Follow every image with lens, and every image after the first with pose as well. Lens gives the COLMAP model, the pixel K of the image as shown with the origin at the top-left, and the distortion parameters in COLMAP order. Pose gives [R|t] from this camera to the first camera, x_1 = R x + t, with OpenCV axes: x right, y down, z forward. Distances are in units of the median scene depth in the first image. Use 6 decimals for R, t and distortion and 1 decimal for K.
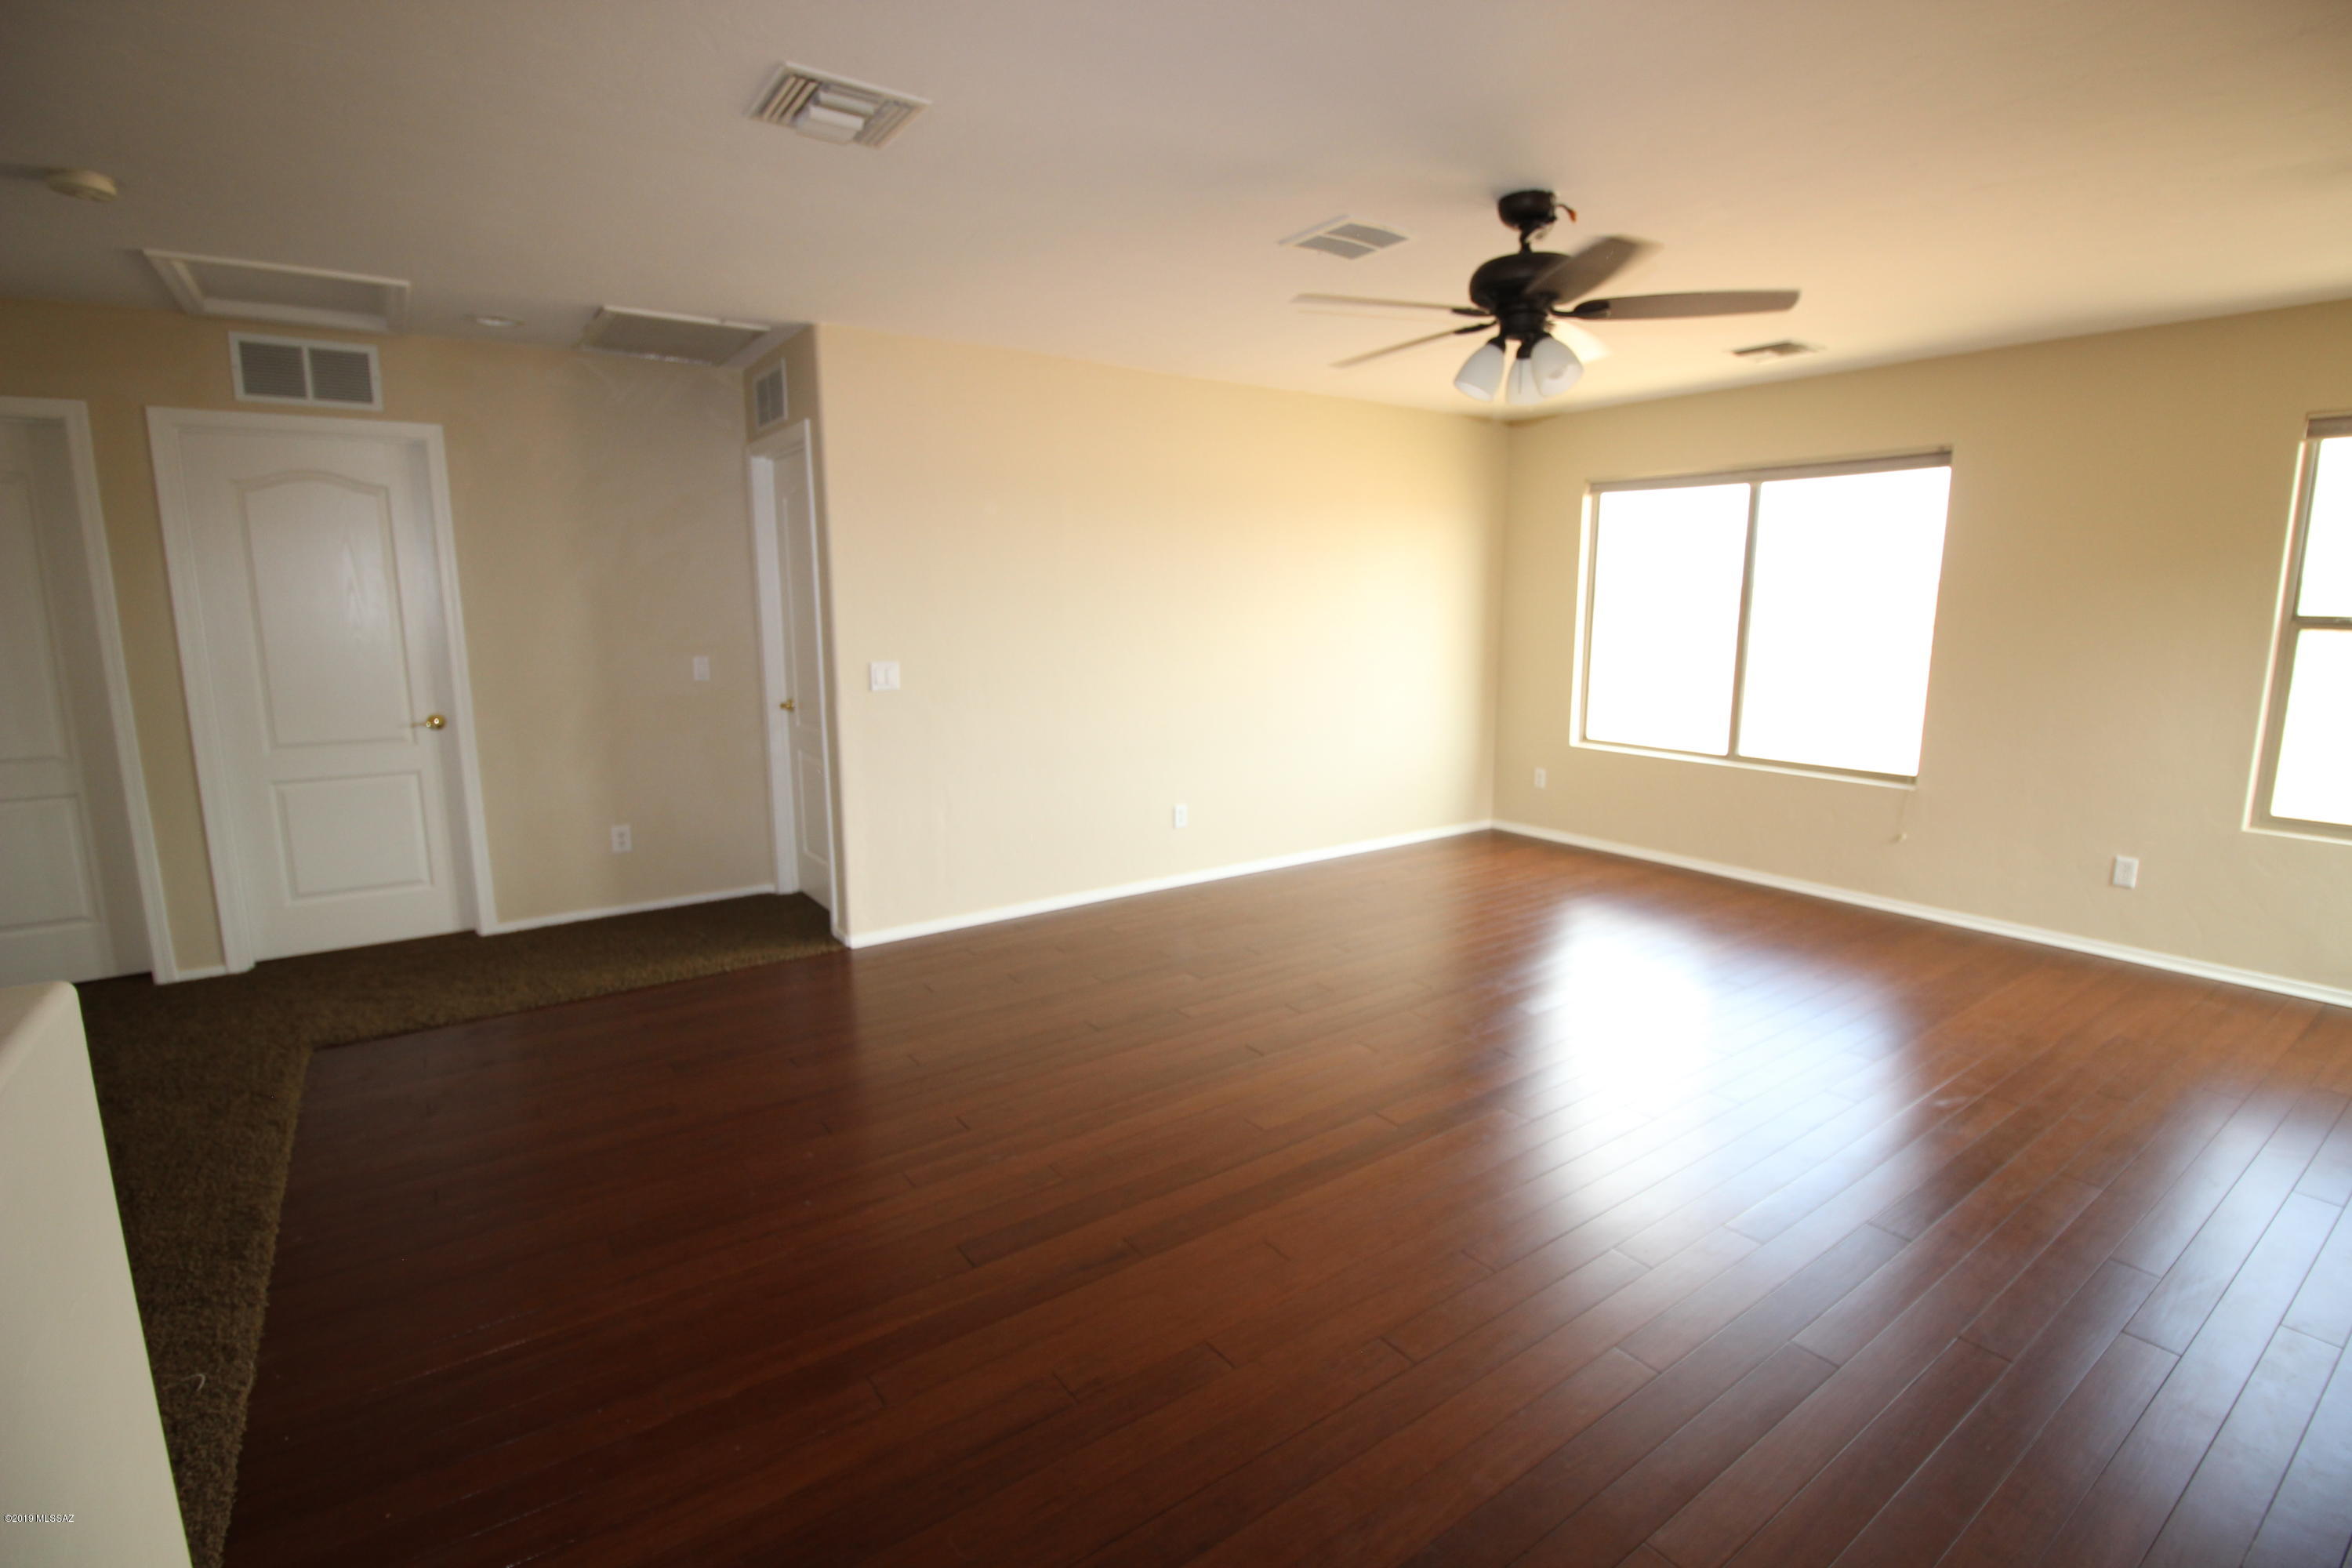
lens RADIAL K [[1088.7, 0, 1188.0], [0, 1088.7, 779.1], [0, 0, 1]] dist [-0.004775, -0.012323]
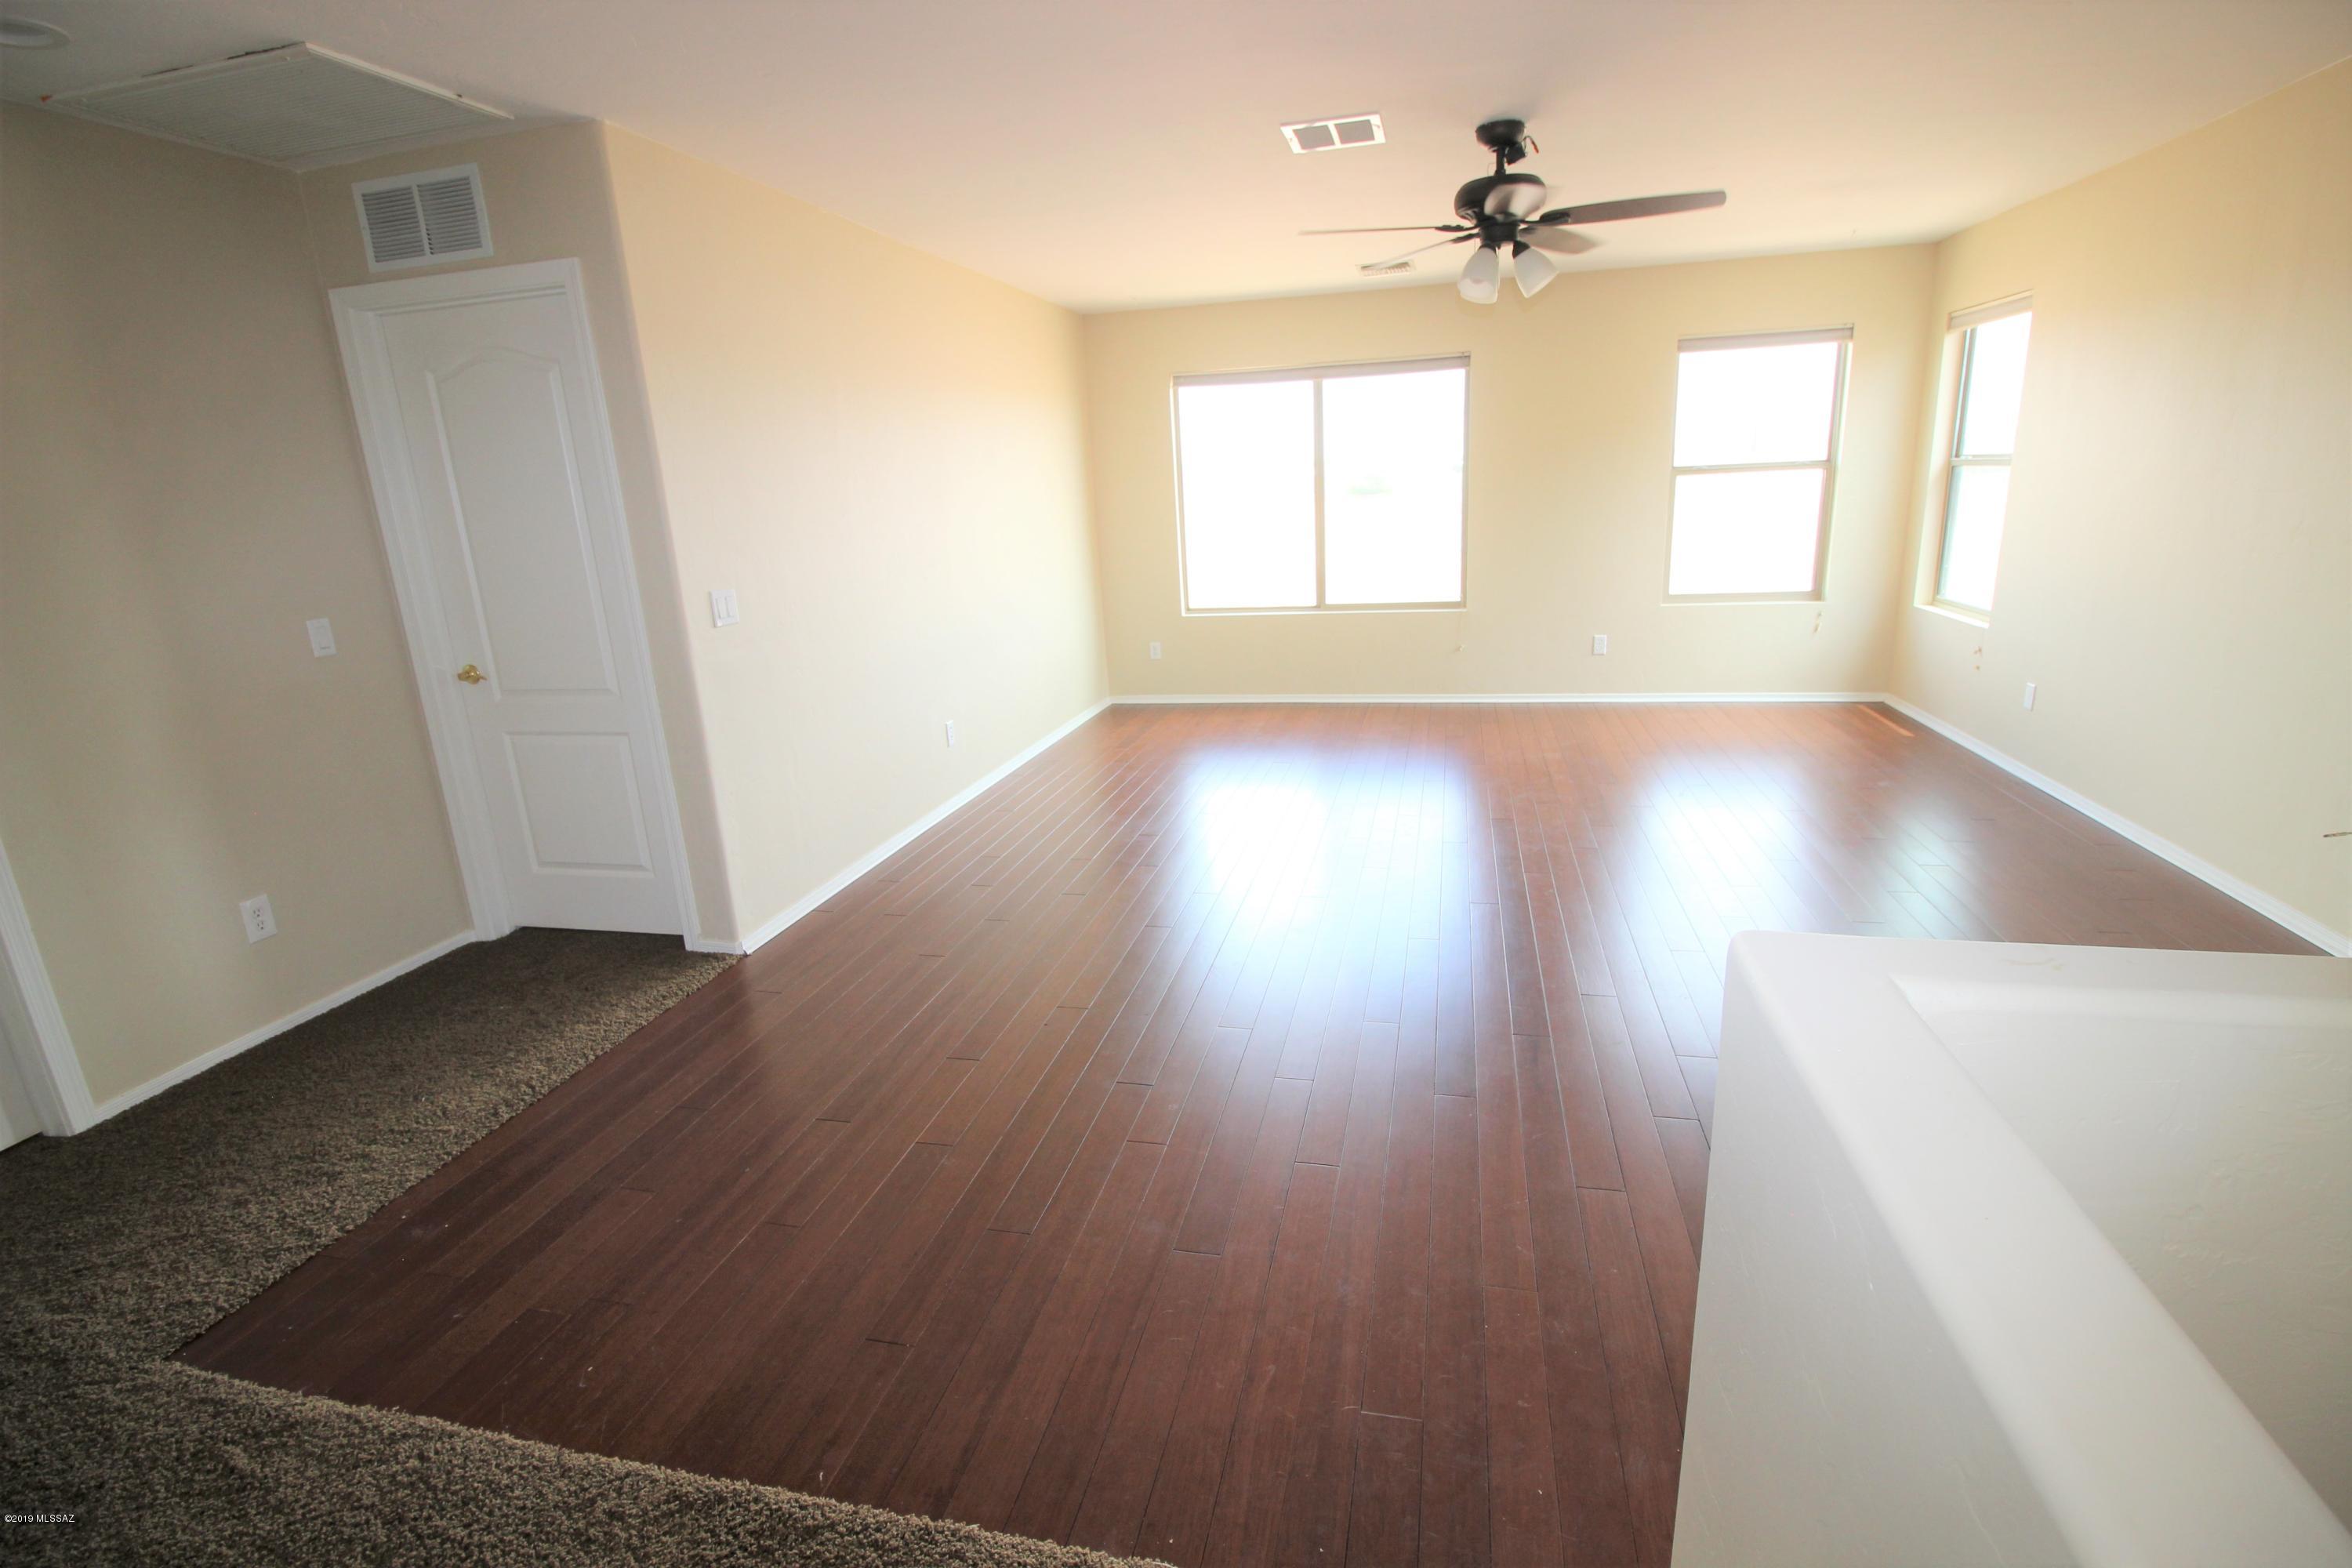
lens RADIAL K [[1088.7, 0, 1188.0], [0, 1088.7, 779.1], [0, 0, 1]] dist [-0.004775, -0.012323]
pose [[0.750316, -0.208684, 0.627278, -0.493800], [0.156016, 0.977963, 0.138732, -0.027391], [-0.642406, -0.006227, 0.766339, 0.169075]]
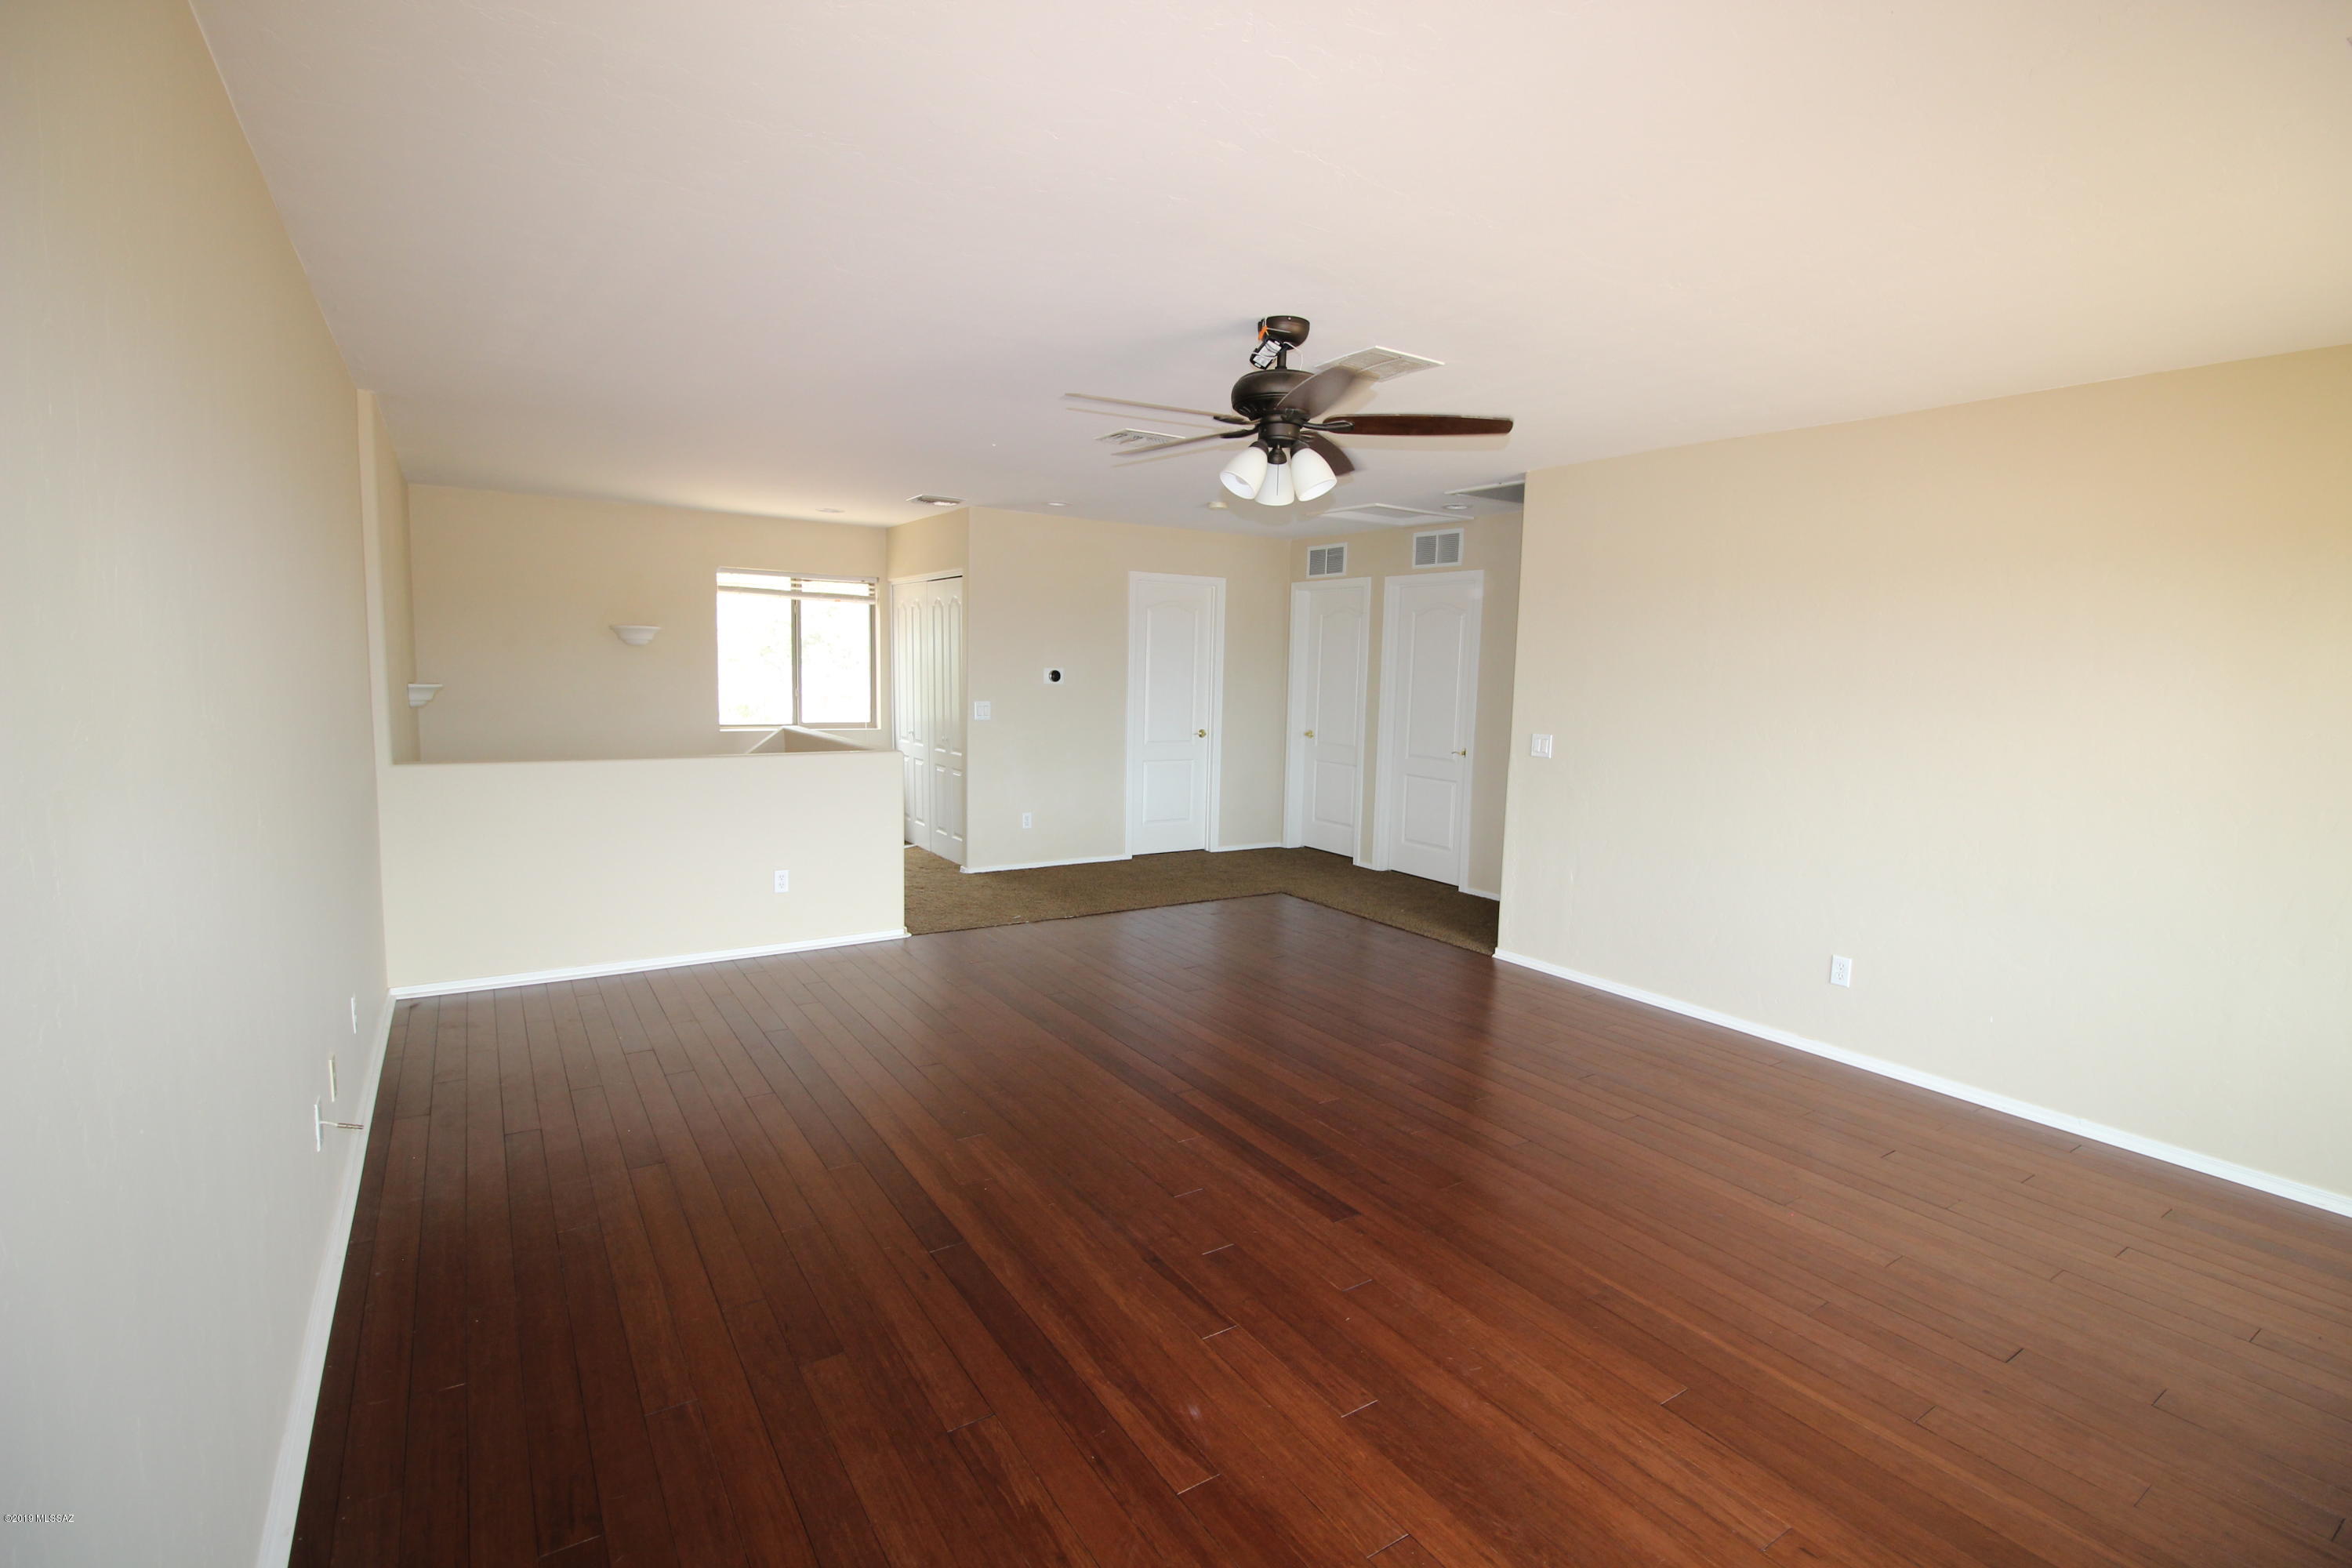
lens RADIAL K [[1088.7, 0, 1188.0], [0, 1088.7, 779.1], [0, 0, 1]] dist [-0.004775, -0.012323]
pose [[-0.049153, 0.105480, -0.993206, 0.844376], [-0.195088, 0.974240, 0.113121, -0.106145], [0.979553, 0.199323, -0.027308, 0.588346]]
